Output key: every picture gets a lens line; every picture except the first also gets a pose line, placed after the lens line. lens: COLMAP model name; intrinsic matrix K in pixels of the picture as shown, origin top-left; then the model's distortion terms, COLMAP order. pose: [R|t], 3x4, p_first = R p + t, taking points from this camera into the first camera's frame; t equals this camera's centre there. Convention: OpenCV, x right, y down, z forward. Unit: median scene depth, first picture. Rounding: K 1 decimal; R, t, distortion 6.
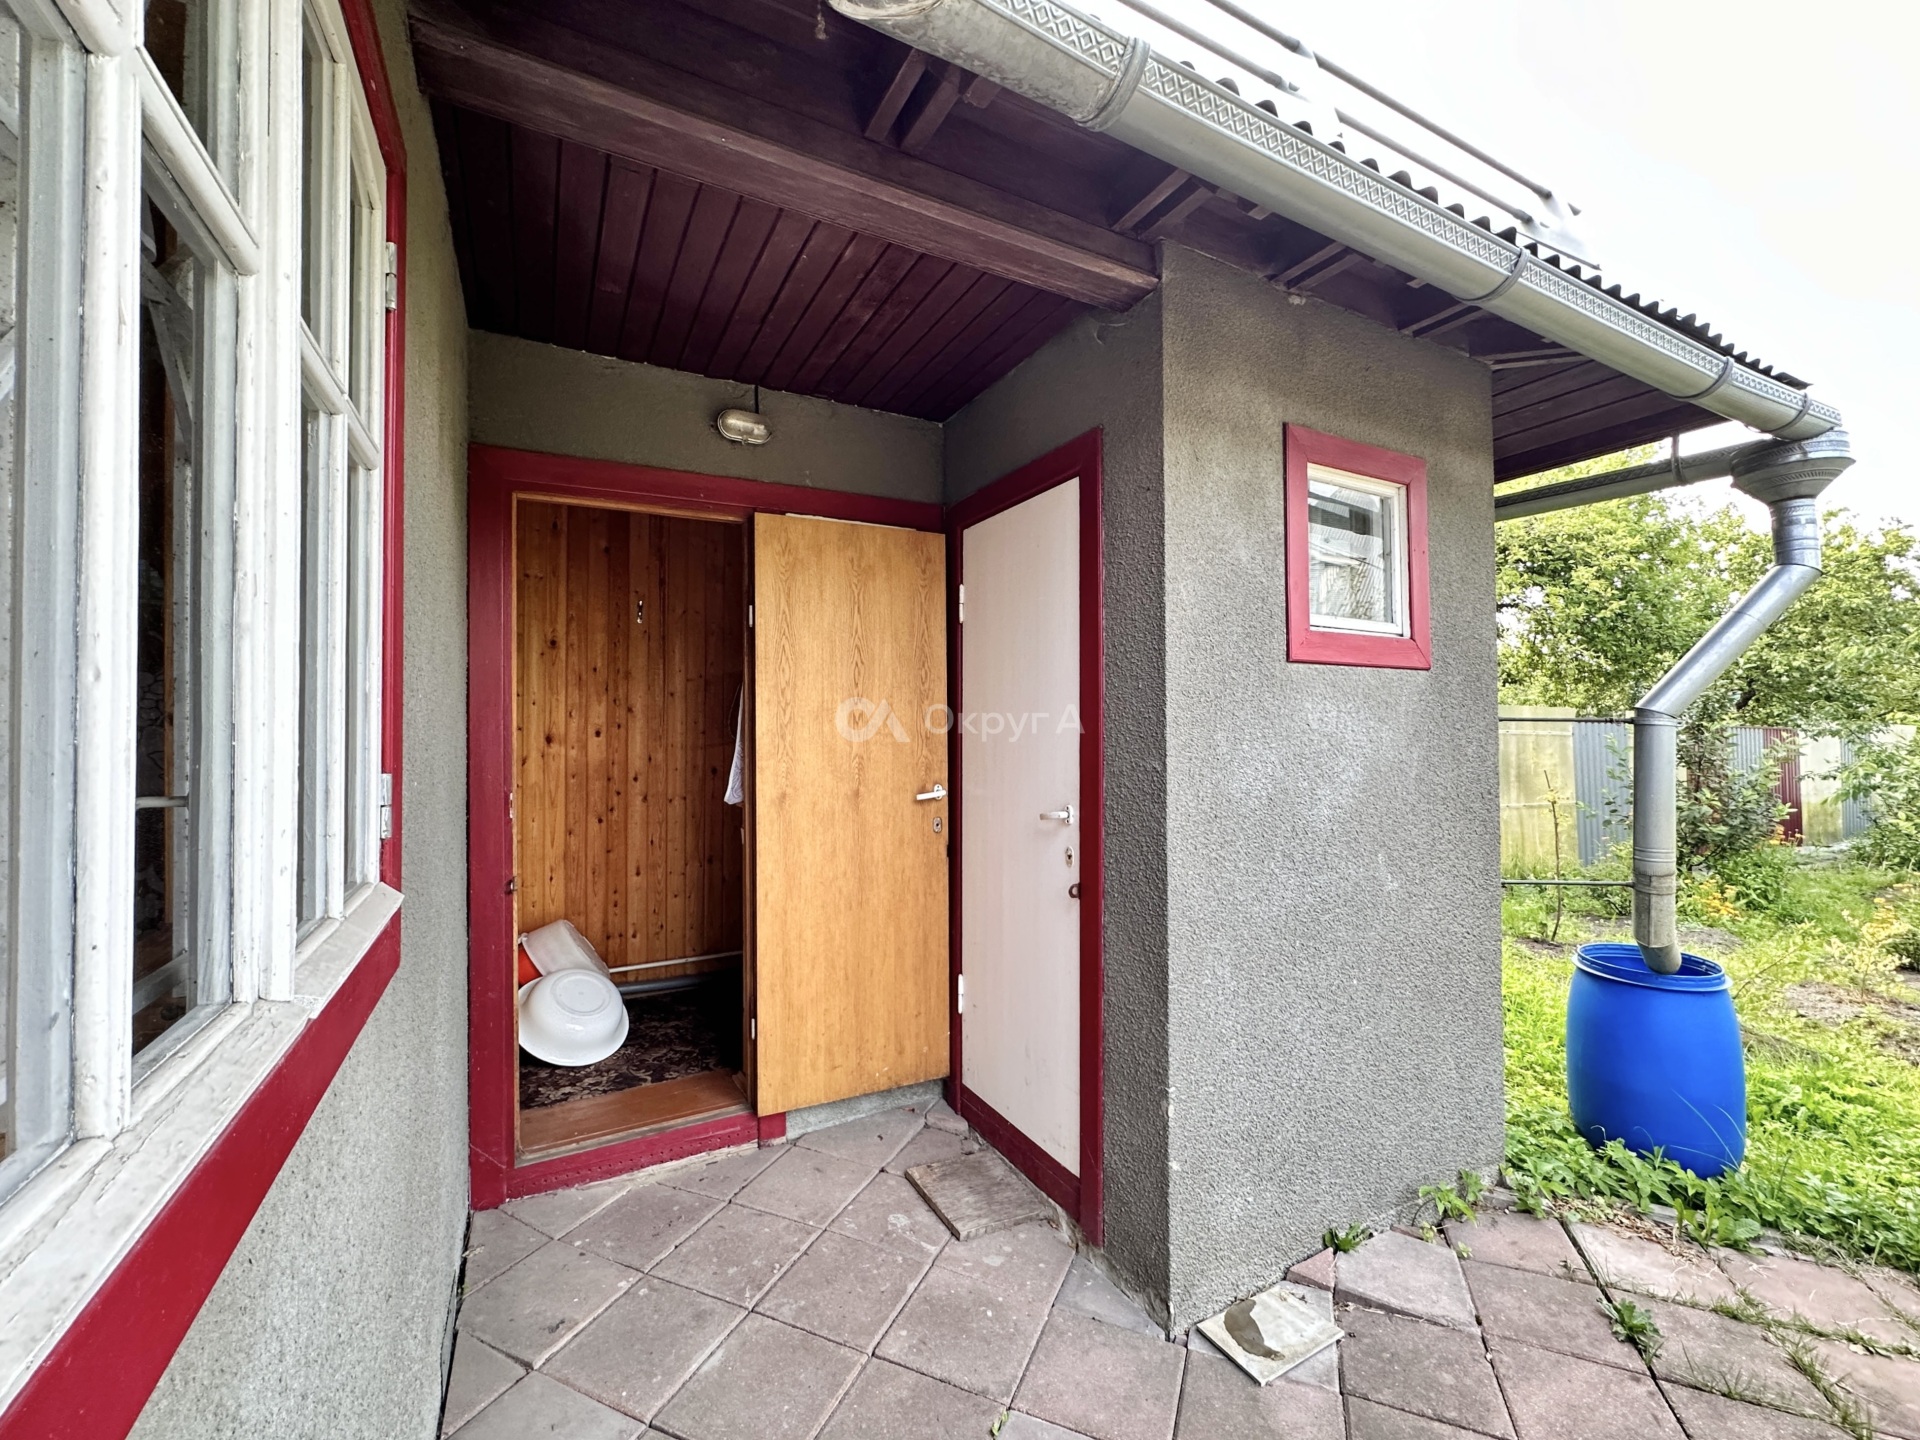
lens RADIAL K [[775.5, 0, 955.6], [0, 775.5, 722.5], [0, 0, 1]] dist [-0.000961, -0.000025]
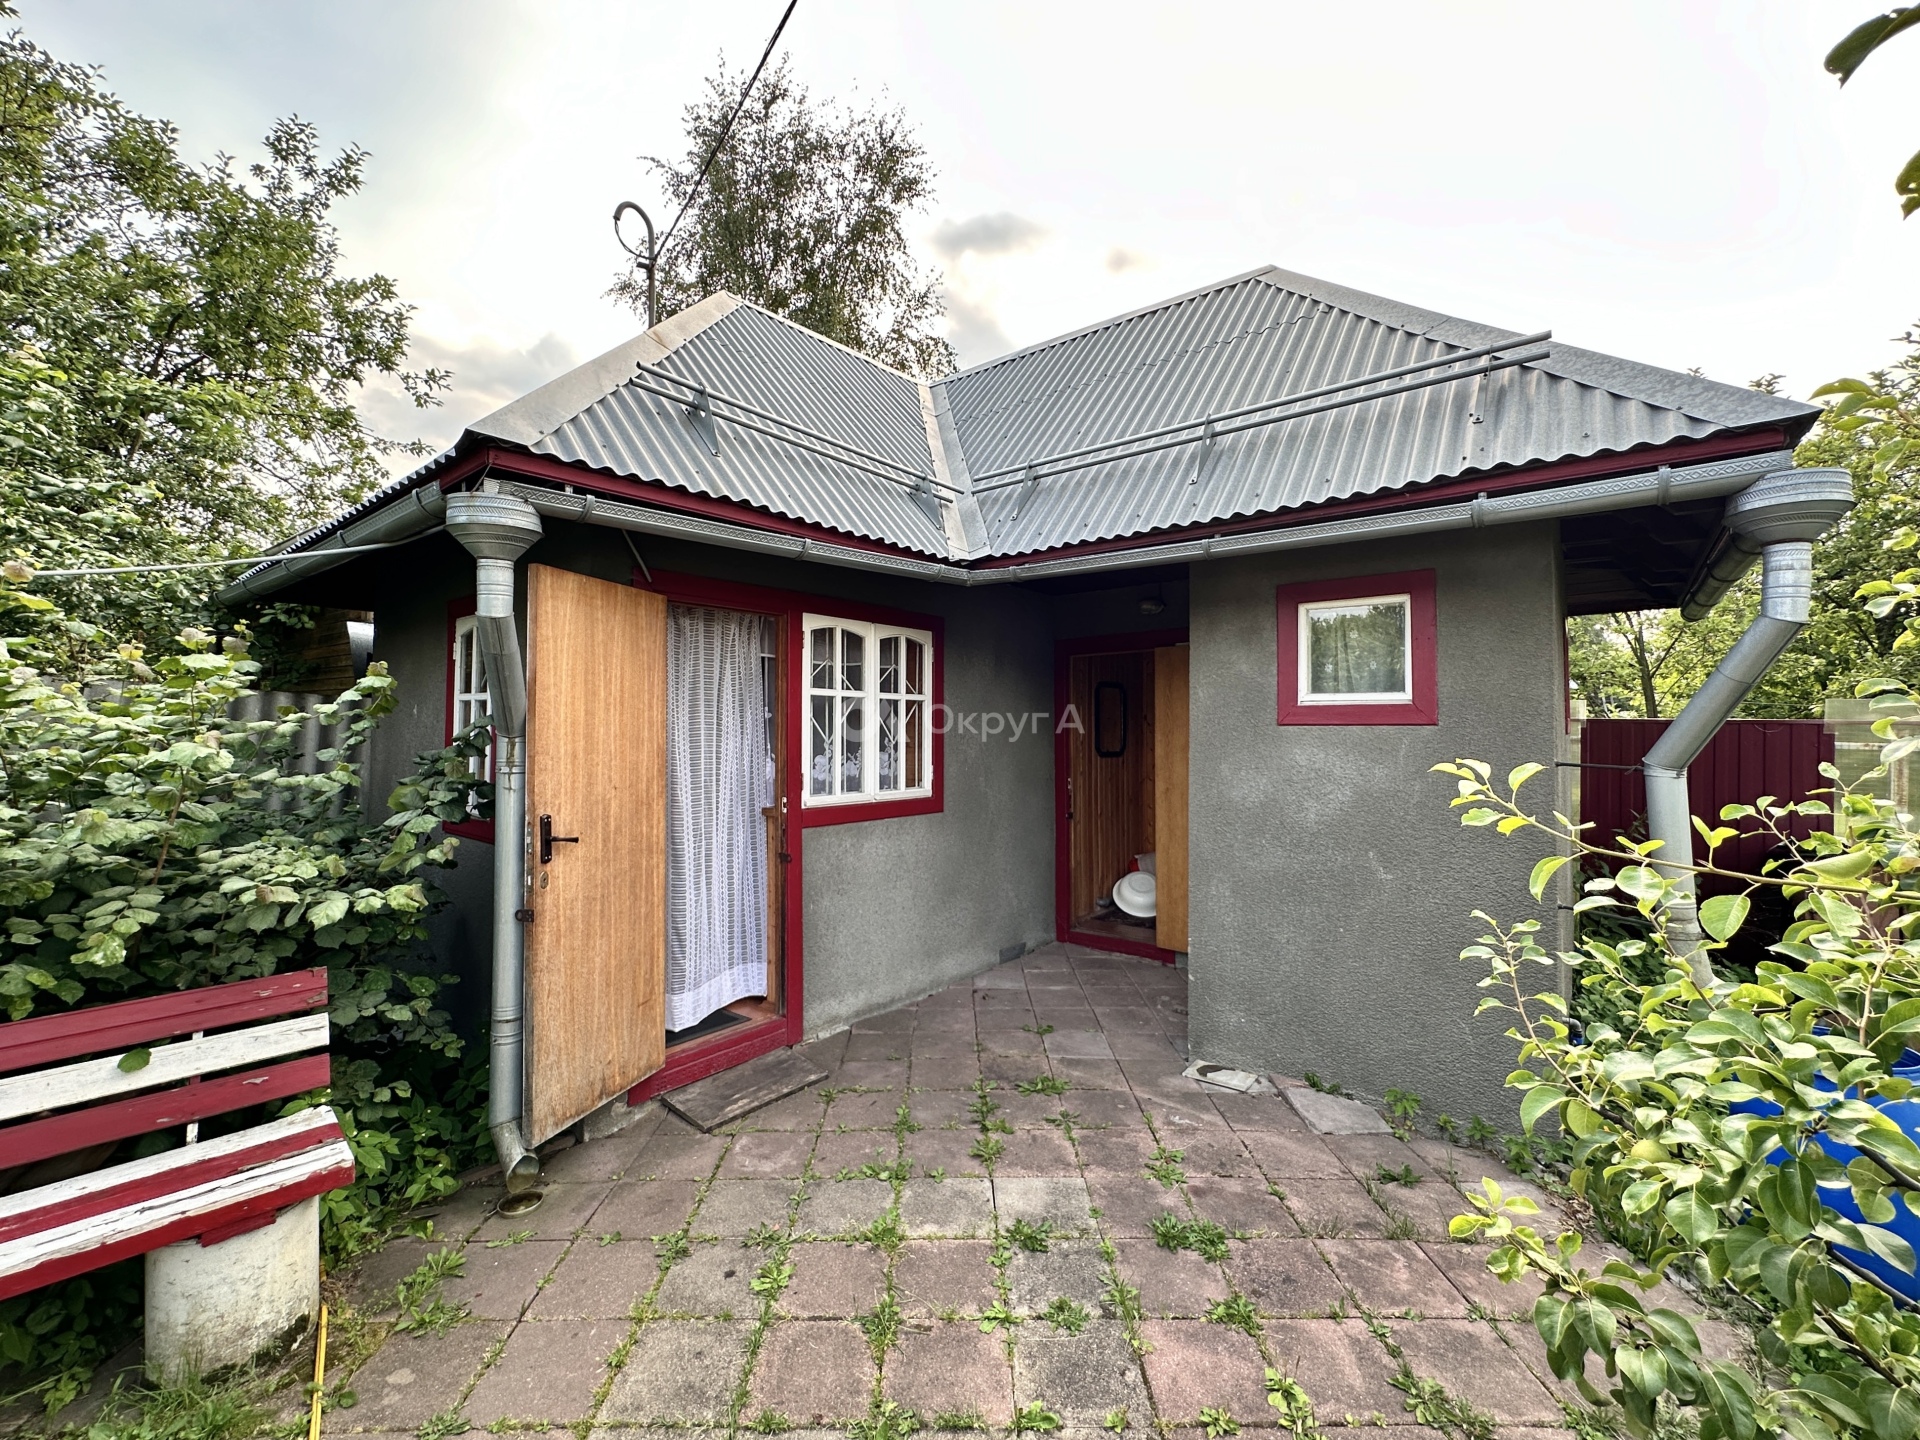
lens RADIAL K [[875.6, 0, 958.2], [0, 875.6, 718.9], [0, 0, 1]] dist [0.000193, 0.000003]
pose [[0.371412, -0.014700, -0.928352, 1.935731], [0.000937, 0.999880, -0.015458, -0.062044], [0.928468, 0.004872, 0.371381, -0.369835]]
